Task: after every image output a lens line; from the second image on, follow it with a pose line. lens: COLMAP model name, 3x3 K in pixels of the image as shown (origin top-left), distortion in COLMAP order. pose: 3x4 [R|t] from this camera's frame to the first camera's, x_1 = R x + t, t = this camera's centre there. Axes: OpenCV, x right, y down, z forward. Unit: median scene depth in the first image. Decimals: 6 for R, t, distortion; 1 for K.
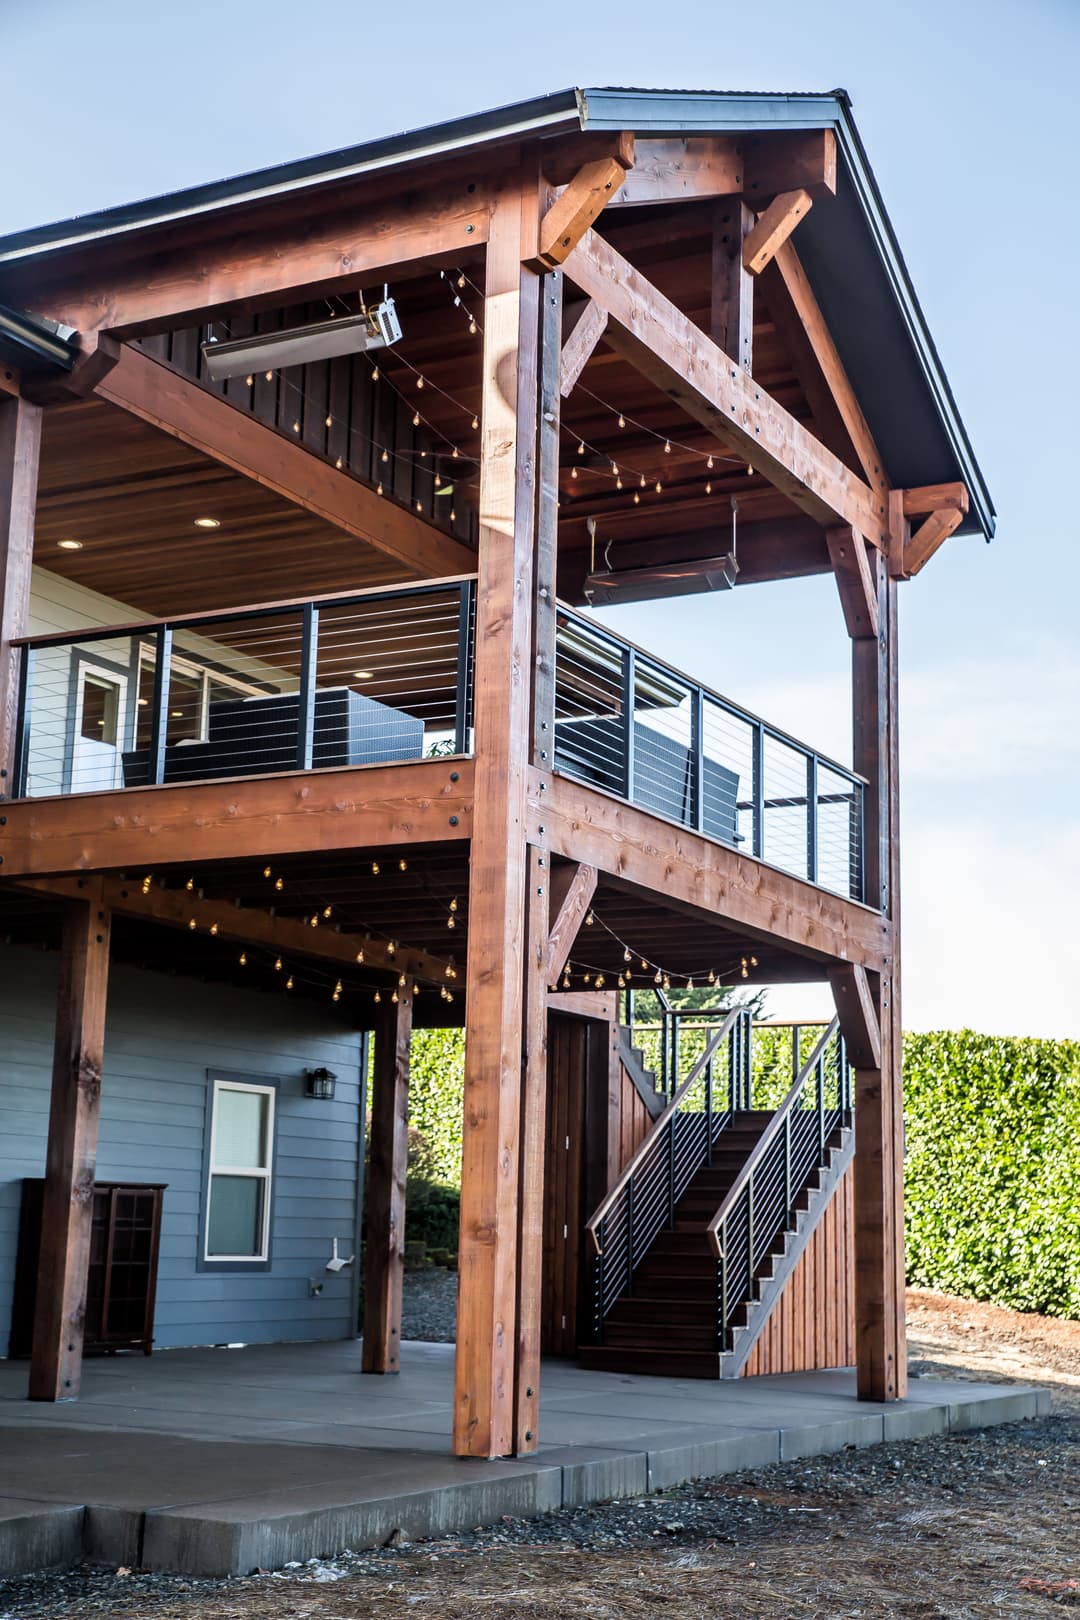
lens RADIAL K [[2175.3, 0, 540.0], [0, 2175.3, 810.0], [0, 0, 1]] dist [0.093041, 0.005397]
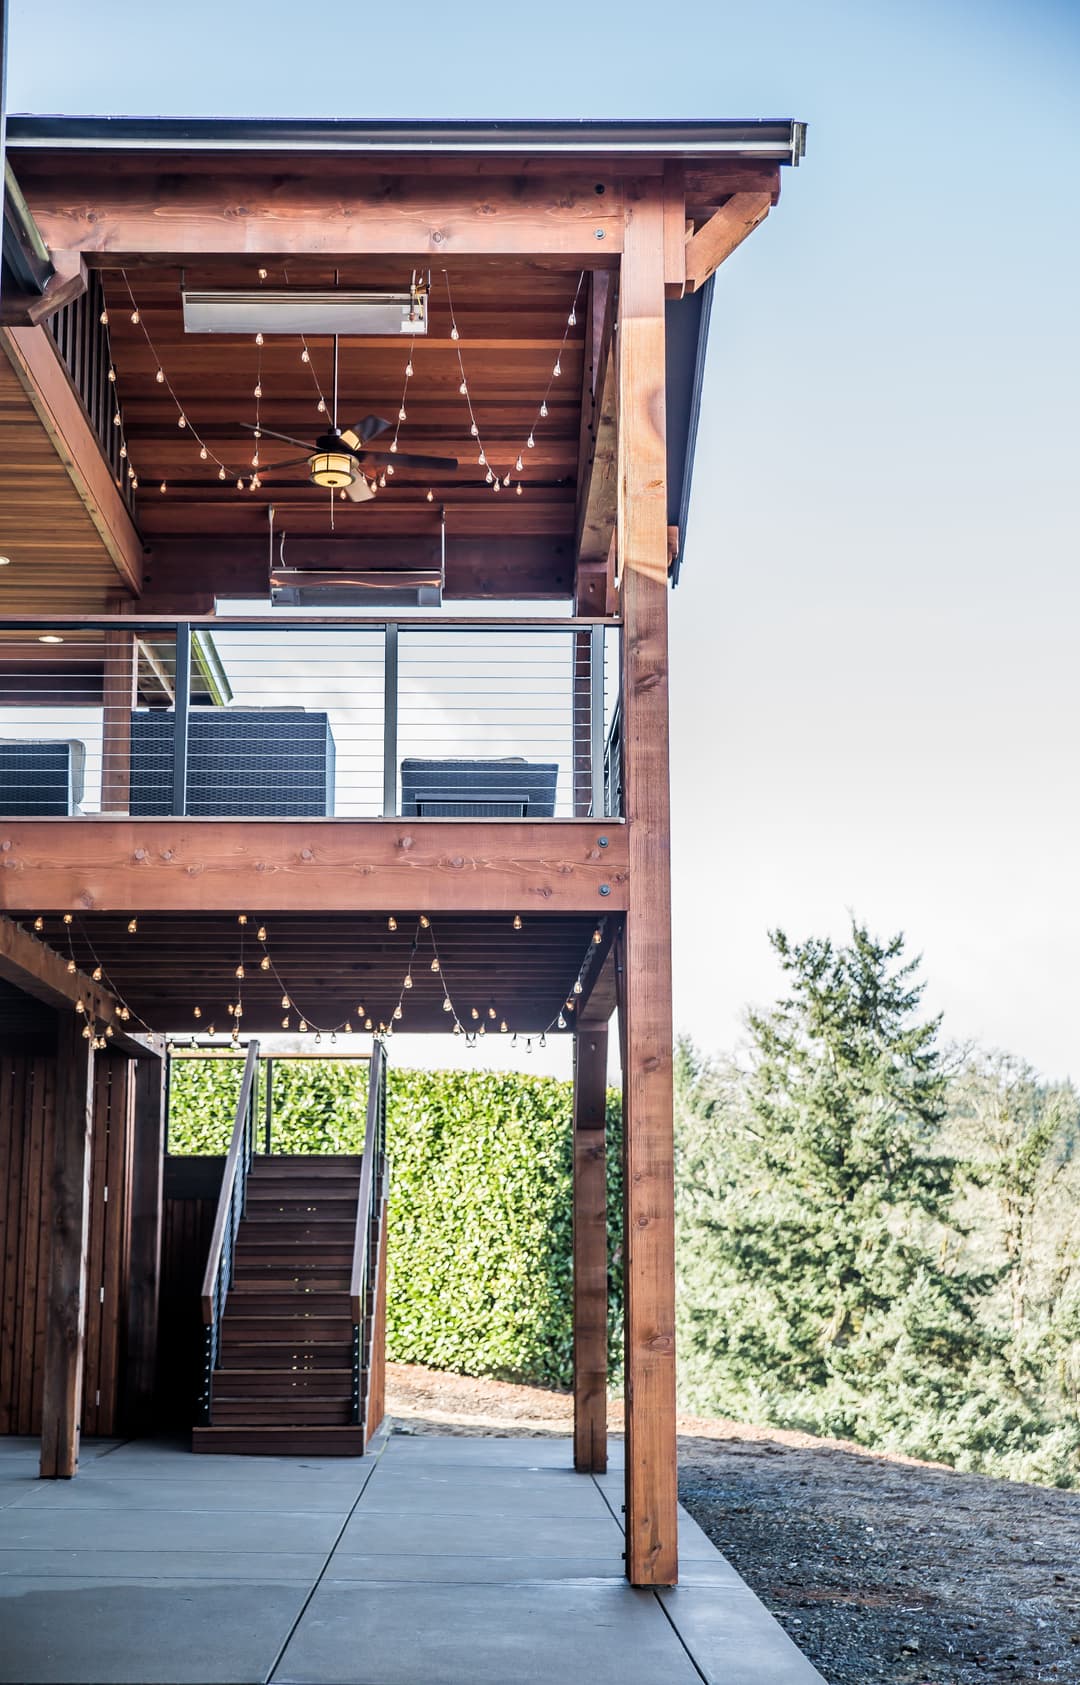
lens RADIAL K [[2356.9, 0, 540.0], [0, 2356.9, 842.5], [0, 0, 1]] dist [0.095945, 0.027451]
pose [[0.879241, 0.064541, 0.471985, -0.473832], [-0.078258, 0.996888, 0.009466, -0.019782], [-0.469905, -0.045259, 0.881556, 0.124566]]
